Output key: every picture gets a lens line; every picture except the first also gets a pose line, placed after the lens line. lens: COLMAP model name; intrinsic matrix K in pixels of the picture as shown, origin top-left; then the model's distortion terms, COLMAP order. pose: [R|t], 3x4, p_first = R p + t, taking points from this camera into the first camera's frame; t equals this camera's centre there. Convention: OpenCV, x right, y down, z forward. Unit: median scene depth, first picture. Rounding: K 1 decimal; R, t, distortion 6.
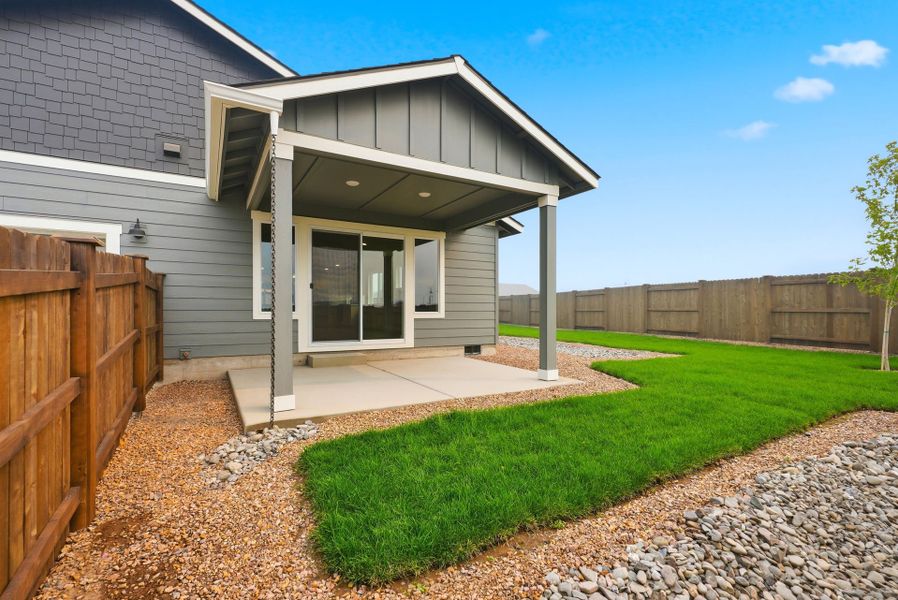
lens RADIAL K [[408.6, 0, 447.9], [0, 408.6, 303.6], [0, 0, 1]] dist [-0.001957, 0.000083]
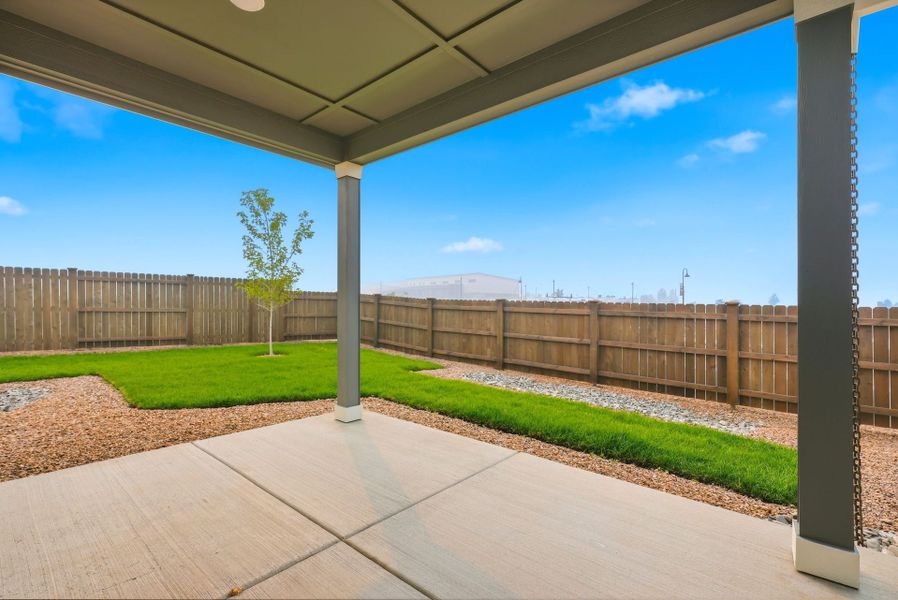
lens RADIAL K [[408.6, 0, 447.9], [0, 408.6, 303.6], [0, 0, 1]] dist [-0.001957, 0.000083]
pose [[-0.321456, 0.003857, 0.946917, -0.293208], [-0.021110, 0.999714, -0.011238, -0.003782], [-0.946689, -0.023602, -0.321283, 0.624679]]
